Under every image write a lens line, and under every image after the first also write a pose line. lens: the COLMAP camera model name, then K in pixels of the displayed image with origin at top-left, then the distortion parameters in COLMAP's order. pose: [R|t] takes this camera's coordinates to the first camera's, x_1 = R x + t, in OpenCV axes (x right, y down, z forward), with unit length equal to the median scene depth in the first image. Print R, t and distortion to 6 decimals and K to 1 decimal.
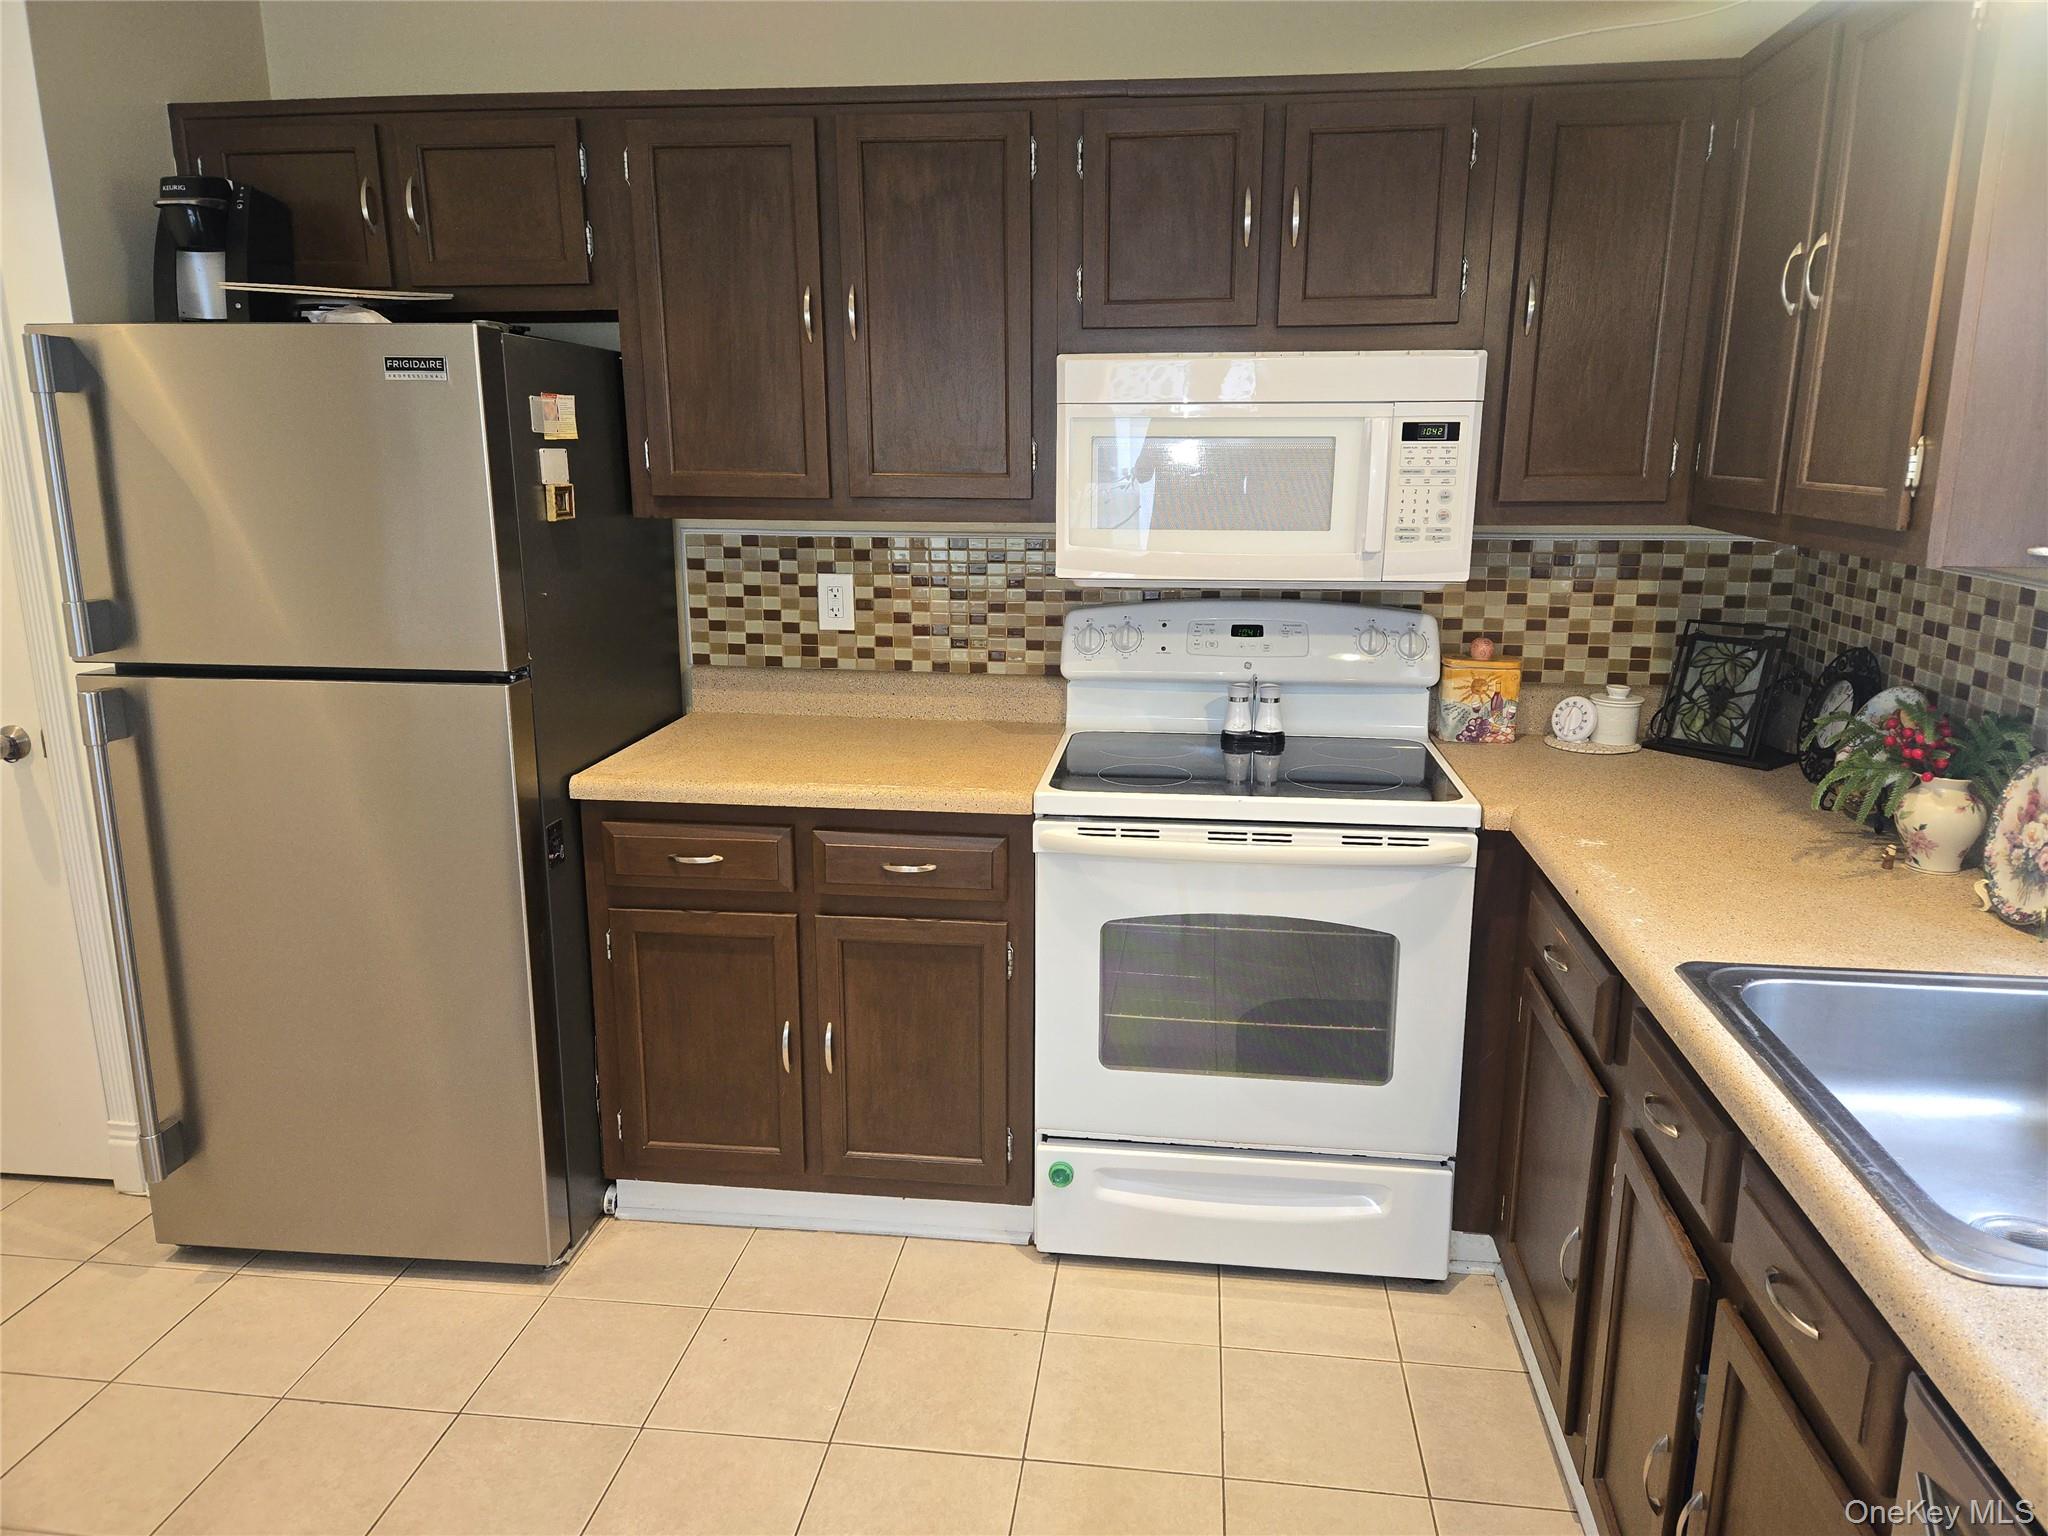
lens RADIAL K [[1342.2, 0, 1048.0], [0, 1342.2, 742.2], [0, 0, 1]] dist [0.094830, -0.101933]
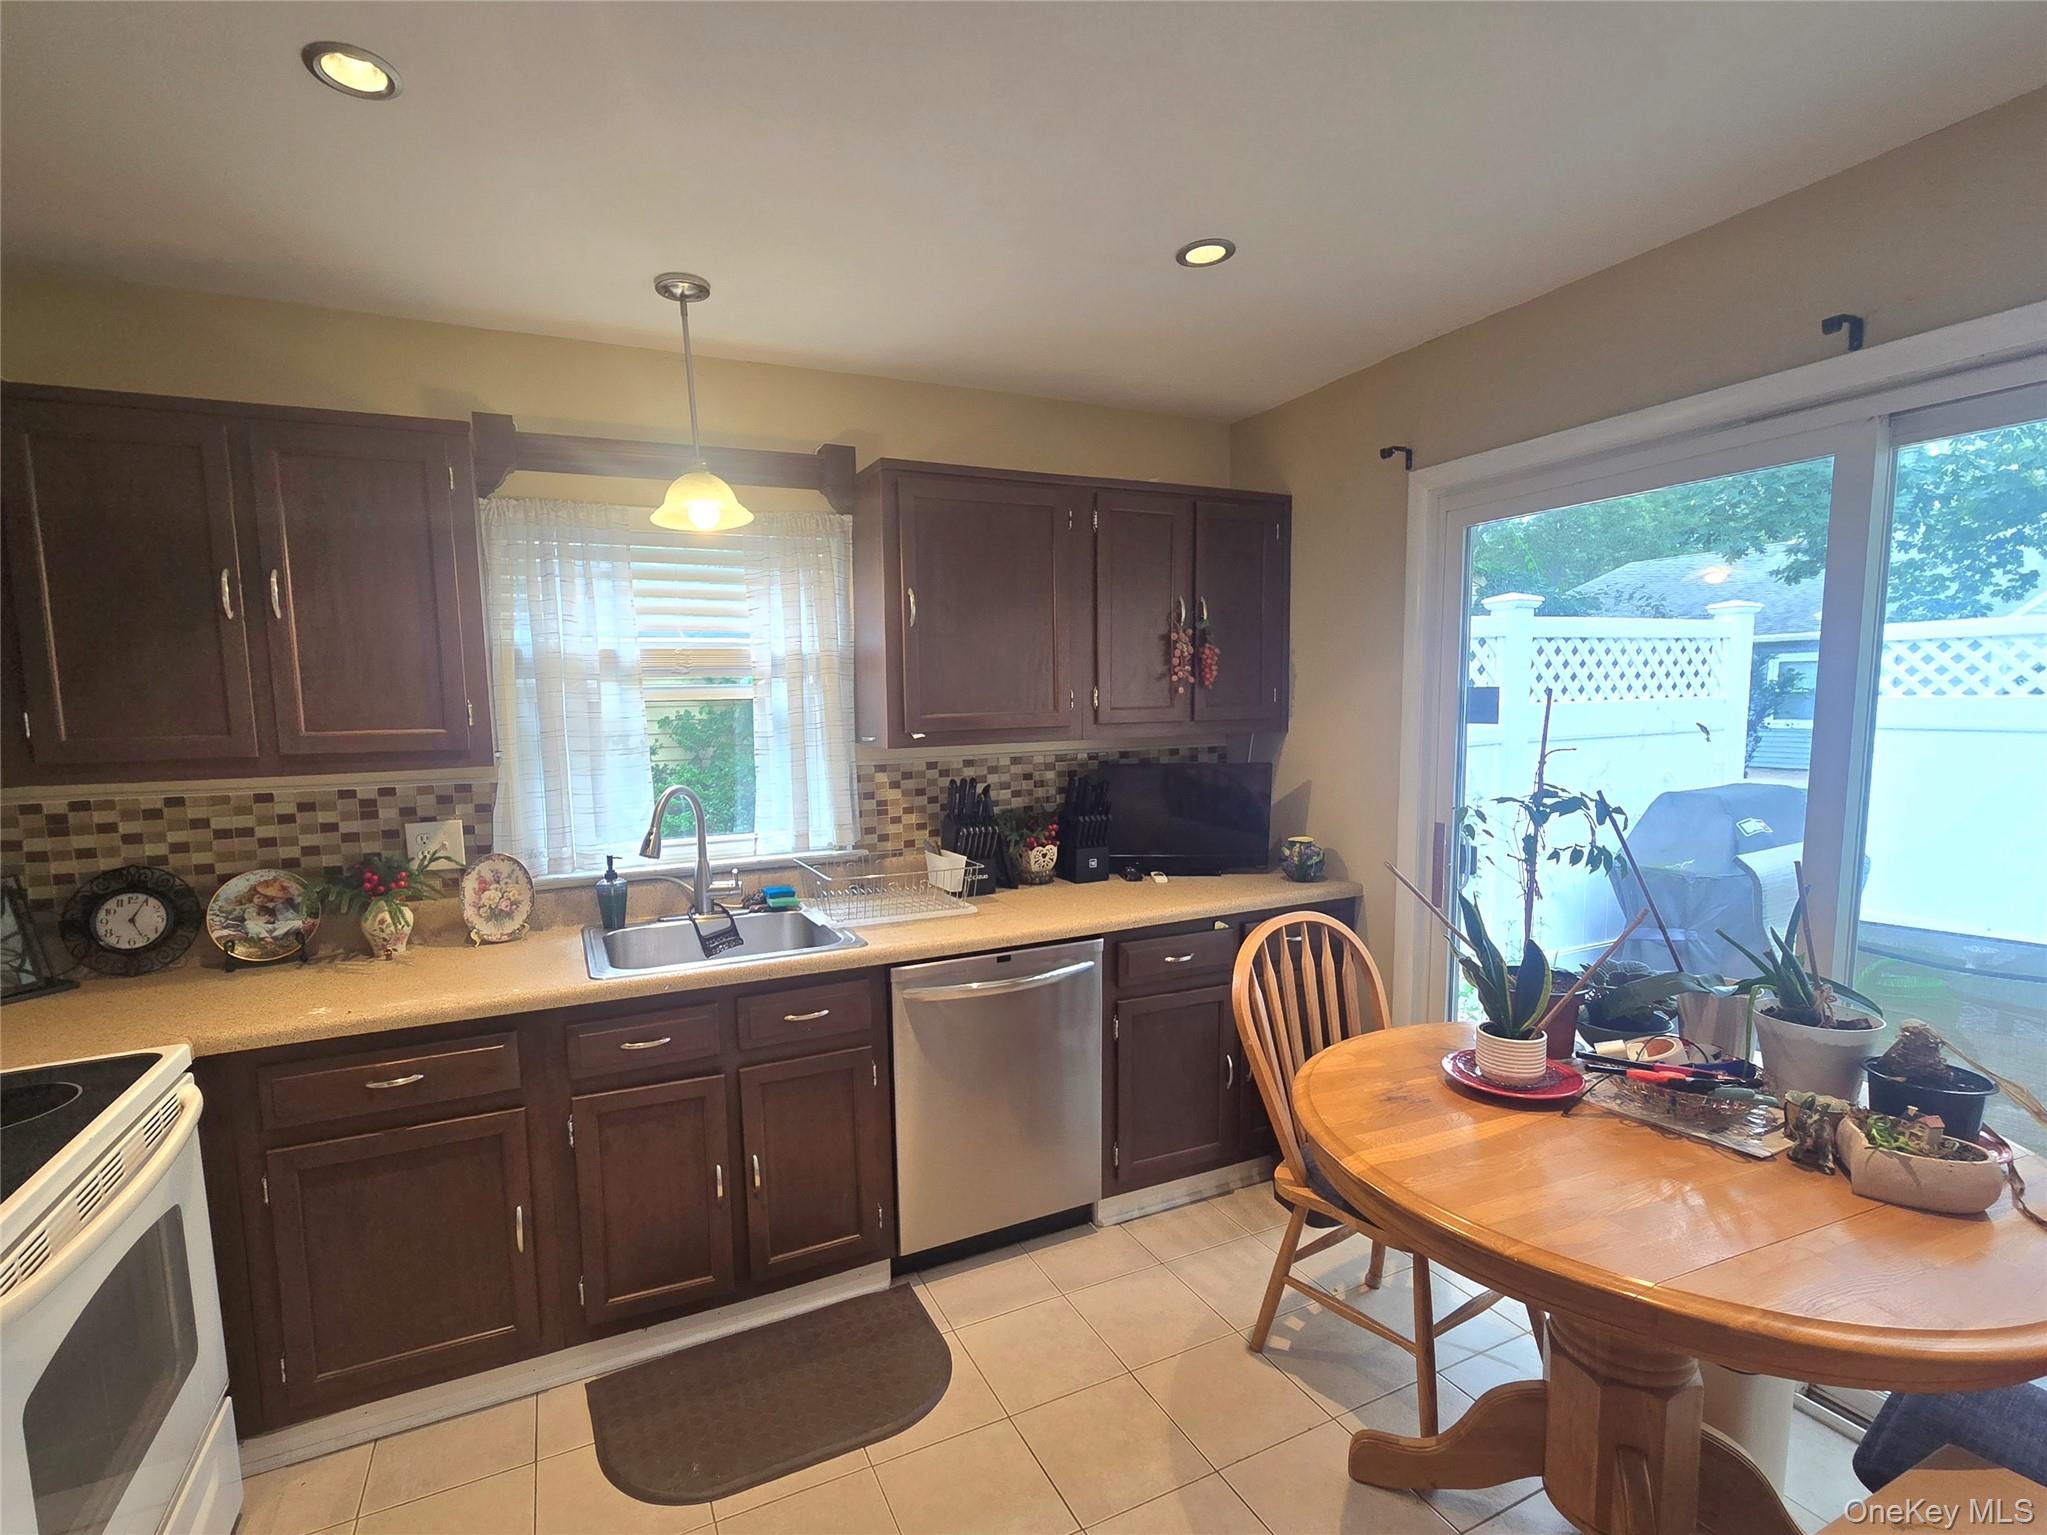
lens RADIAL K [[939.2, 0, 956.1], [0, 939.2, 804.5], [0, 0, 1]] dist [-0.000224, 0.000127]
pose [[-0.494080, -0.091272, 0.864612, -0.531453], [0.209748, 0.952586, 0.220419, -0.150266], [-0.843736, 0.290256, -0.451510, 0.693800]]
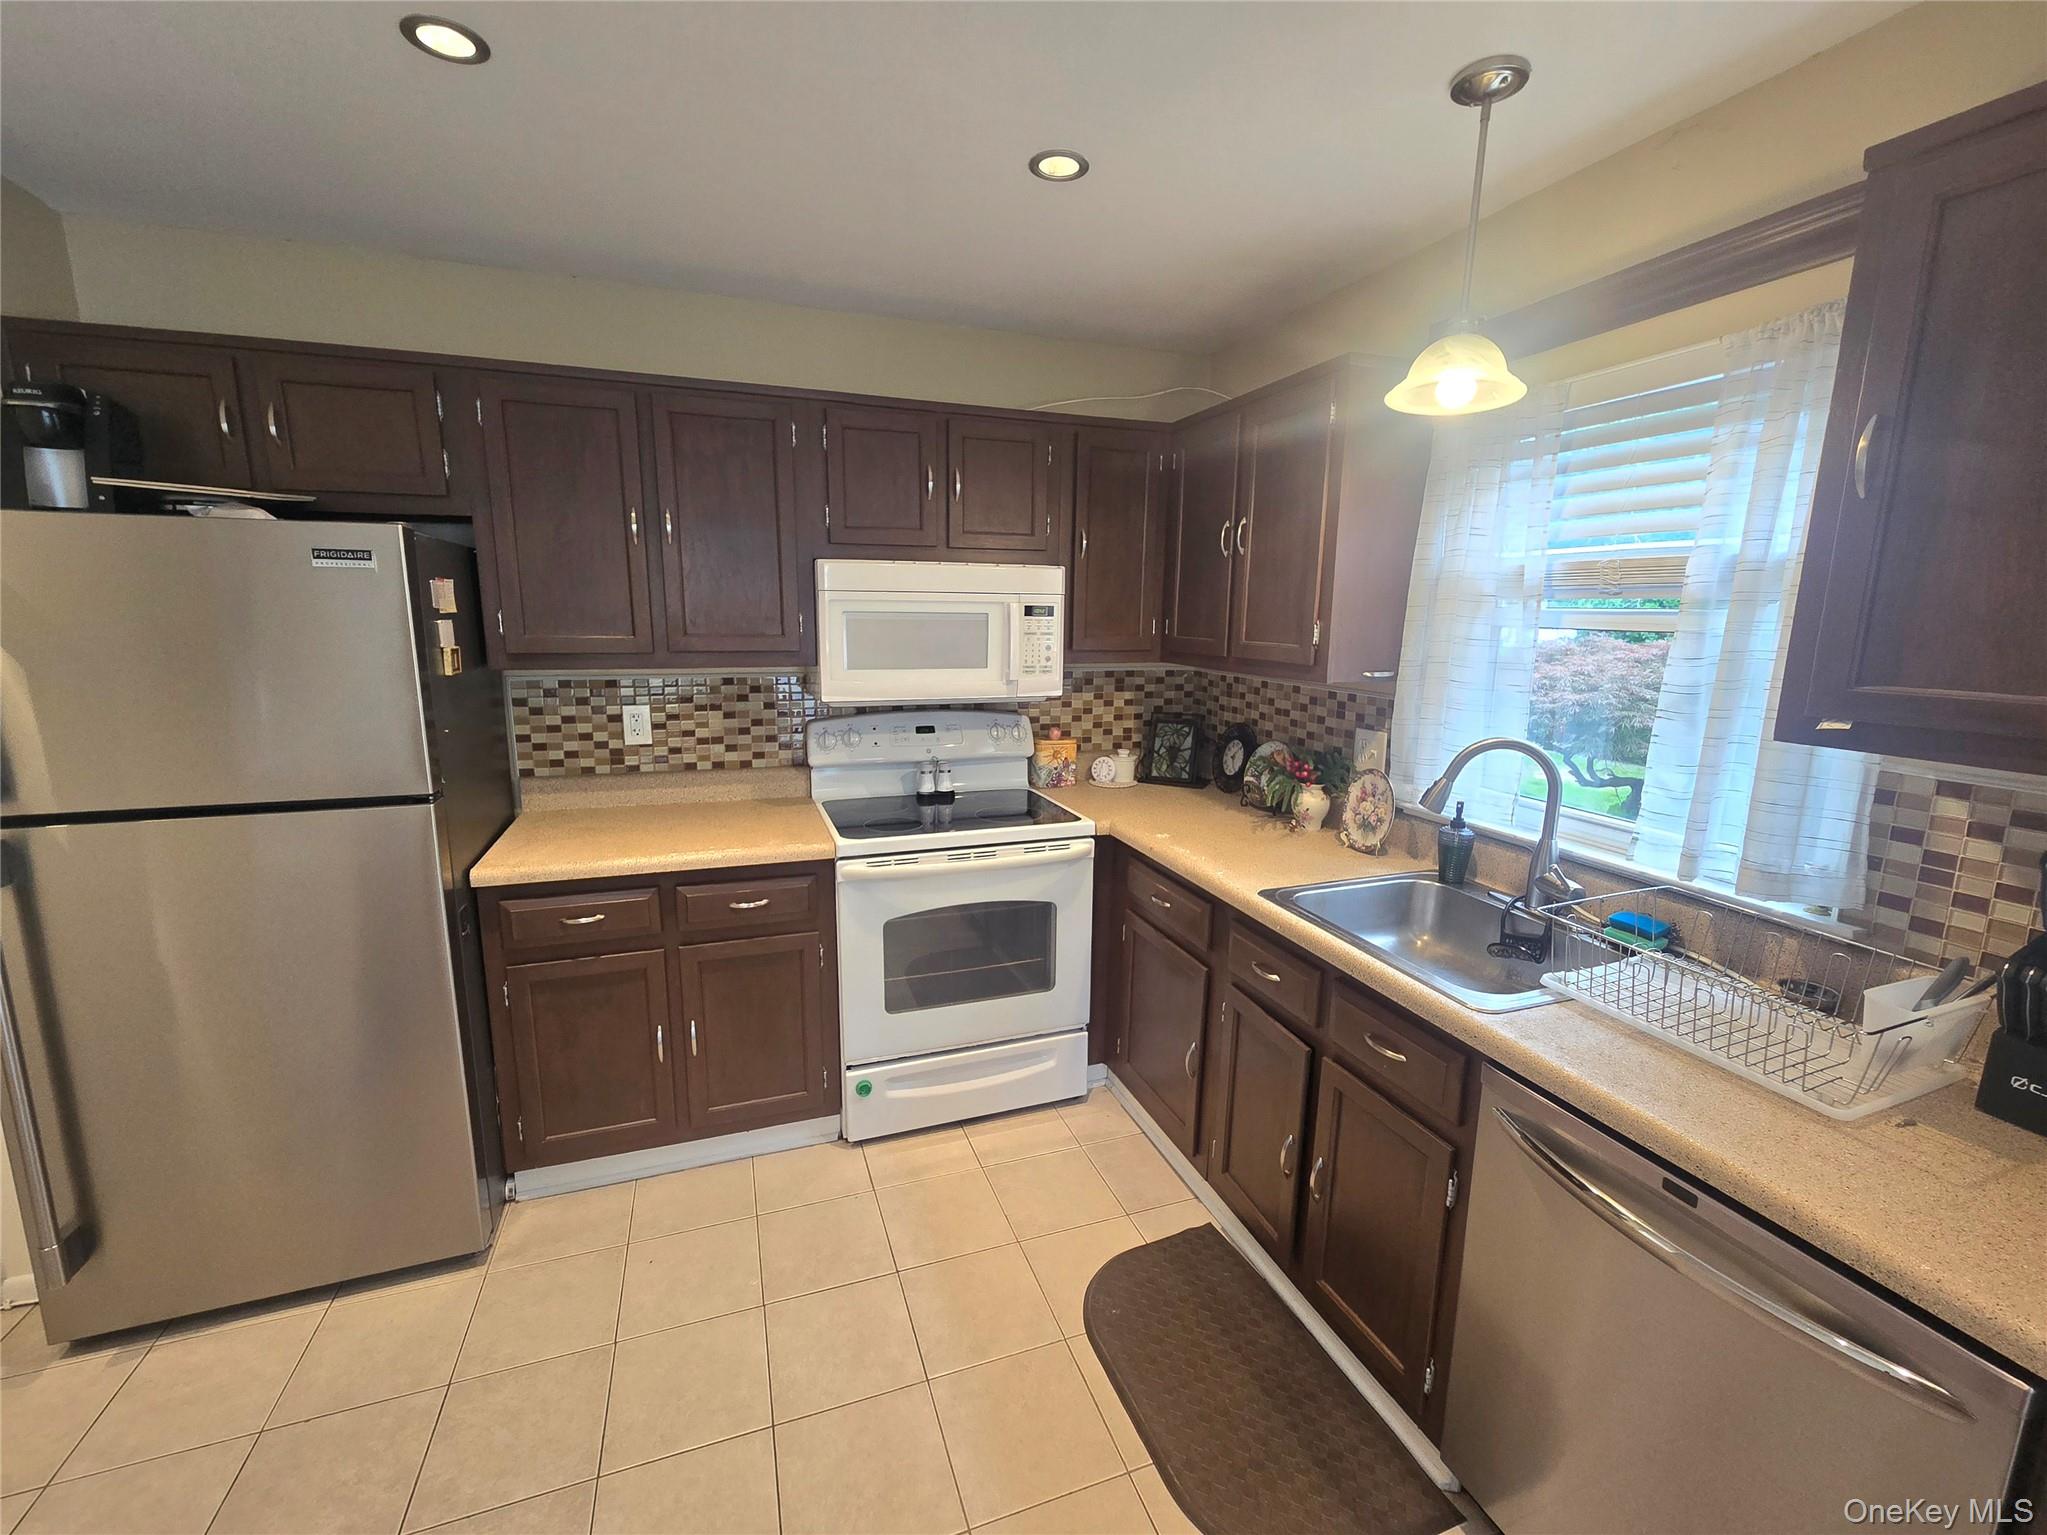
lens RADIAL K [[839.7, 0, 1023.5], [0, 839.7, 767.5], [0, 0, 1]] dist [-0.000151, 0.000364]
pose [[0.898563, -0.072719, 0.432779, -0.210267], [0.086428, 0.996185, -0.012059, -0.016742], [-0.430251, 0.048239, 0.901420, 0.043234]]
